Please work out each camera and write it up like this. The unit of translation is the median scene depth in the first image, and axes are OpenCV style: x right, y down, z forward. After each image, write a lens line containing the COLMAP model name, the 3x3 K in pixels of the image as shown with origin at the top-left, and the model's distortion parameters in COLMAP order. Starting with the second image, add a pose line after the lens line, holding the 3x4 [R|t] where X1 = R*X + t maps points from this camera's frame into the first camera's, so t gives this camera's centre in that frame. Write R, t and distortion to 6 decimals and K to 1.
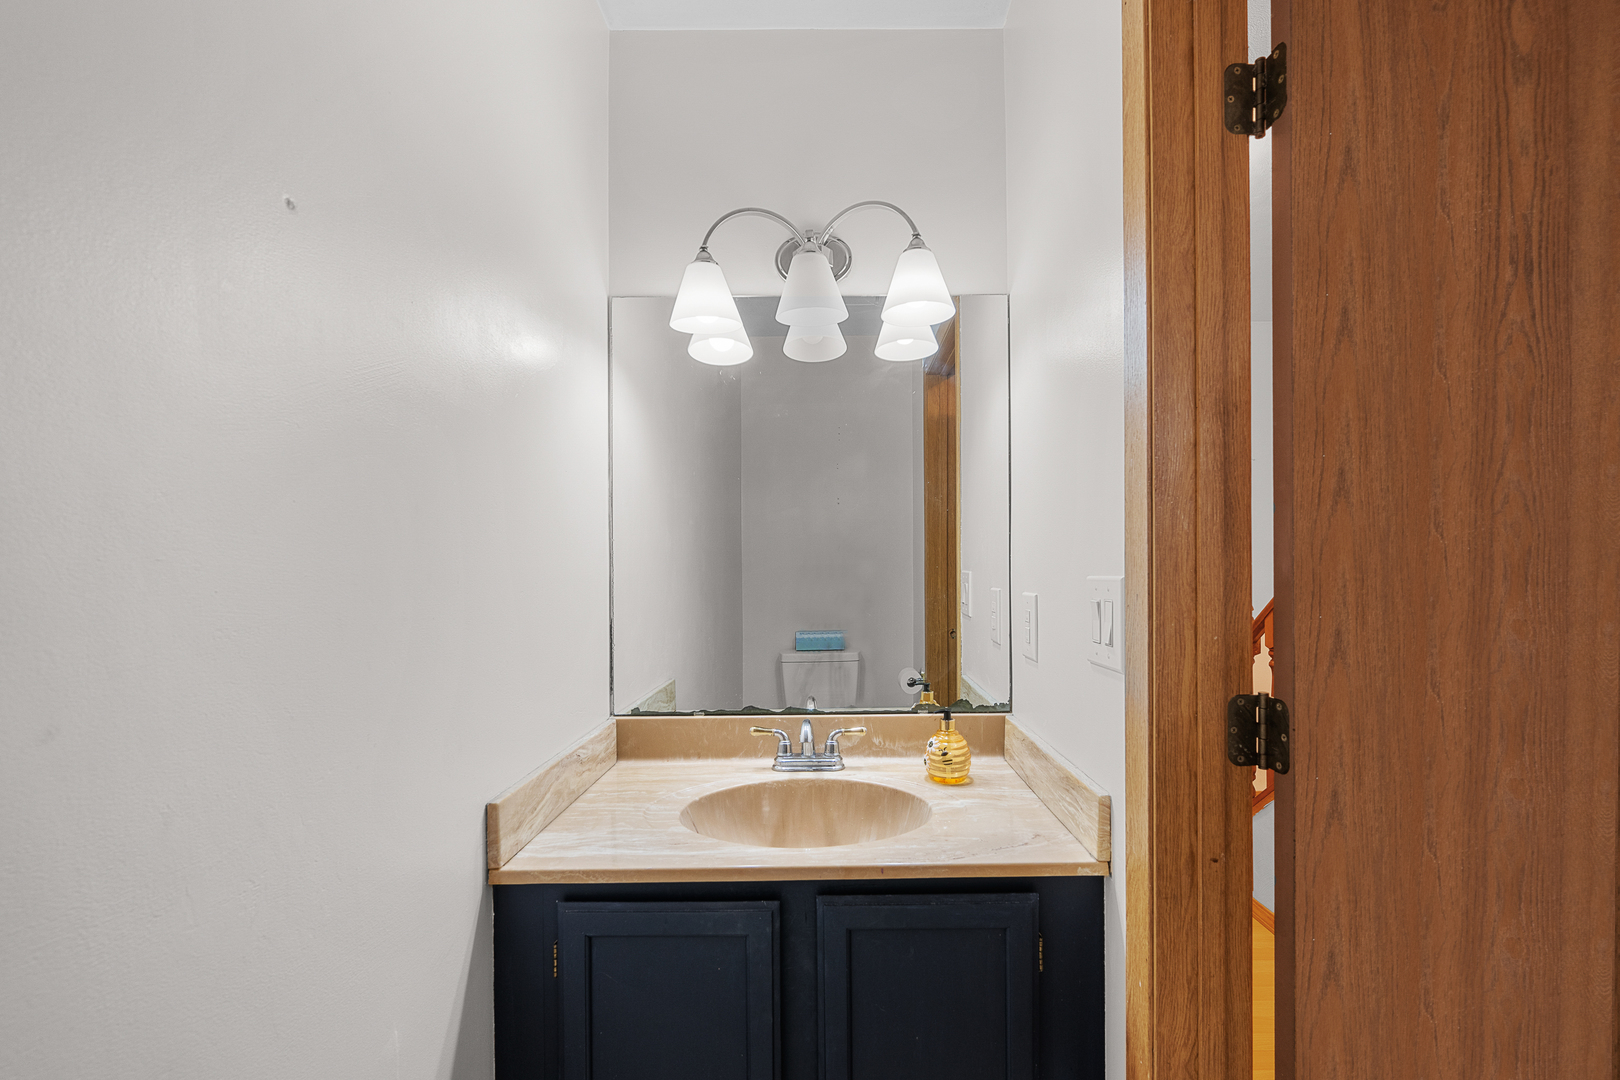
lens RADIAL K [[645.1, 0, 824.5], [0, 645.1, 570.6], [0, 0, 1]] dist [0.002759, -0.000727]
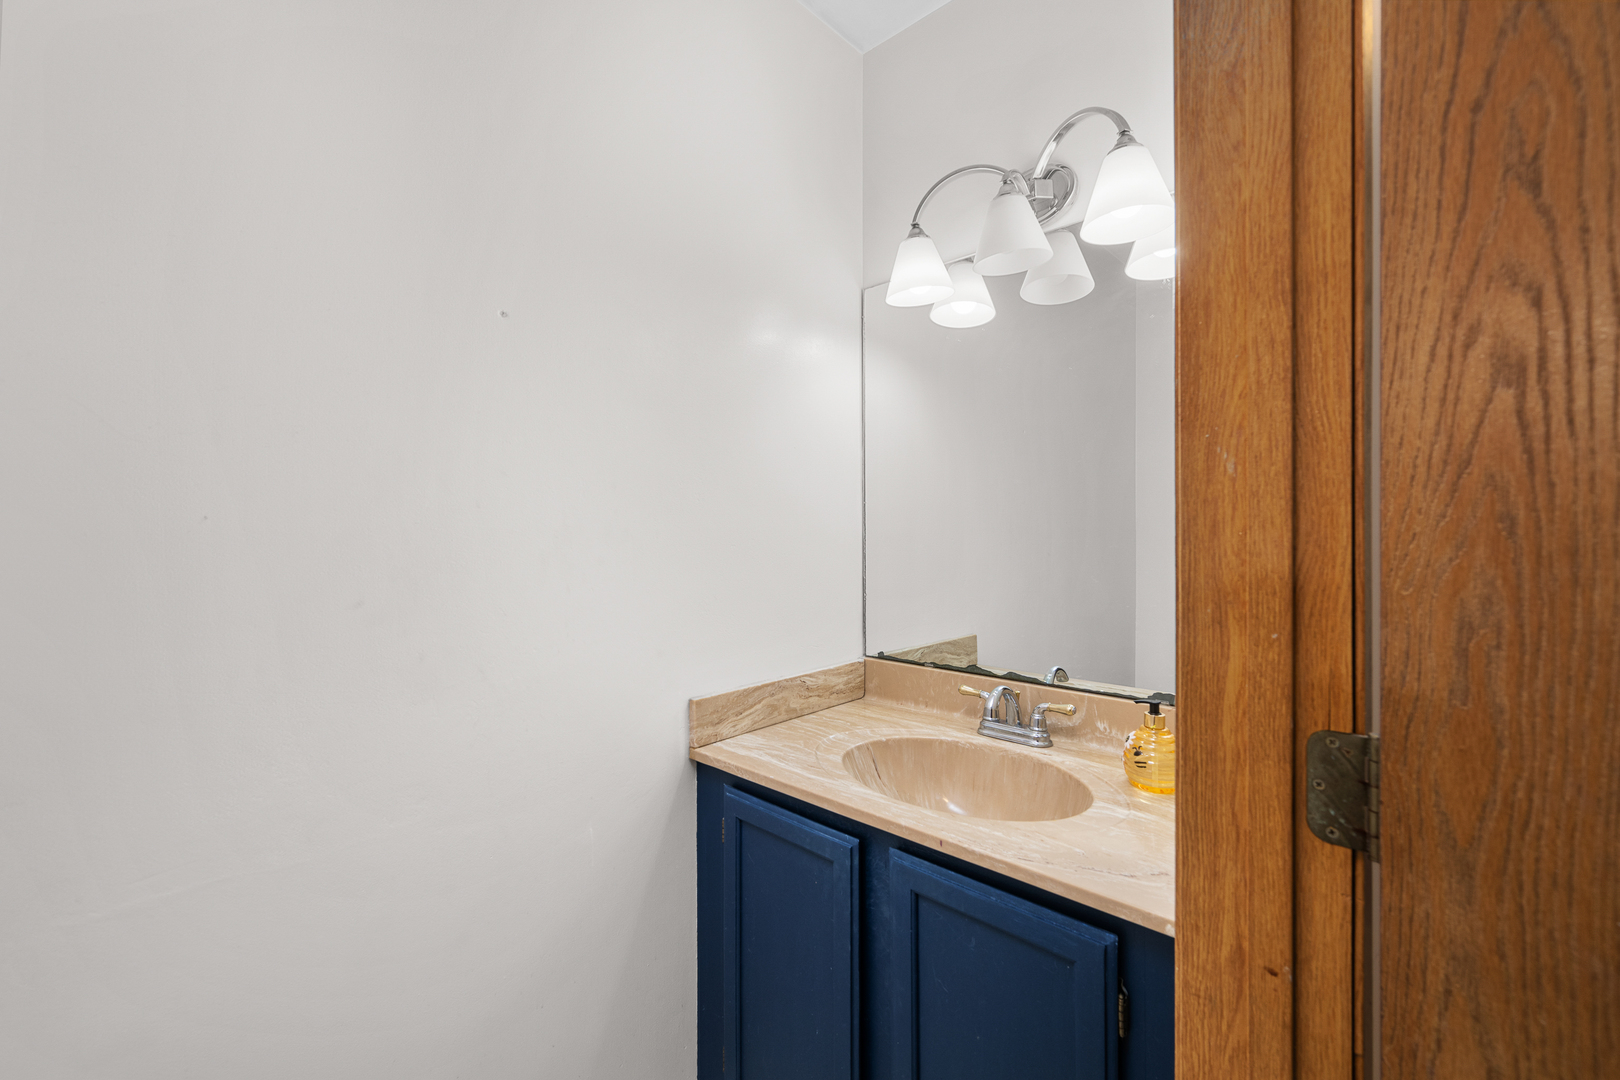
lens RADIAL K [[626.1, 0, 811.1], [0, 626.1, 532.1], [0, 0, 1]] dist [0.002092, 0.000321]
pose [[0.754477, 0.007961, -0.656278, 0.436312], [-0.004582, 0.999966, 0.006862, -0.002413], [0.656310, -0.002170, 0.754488, 0.135560]]
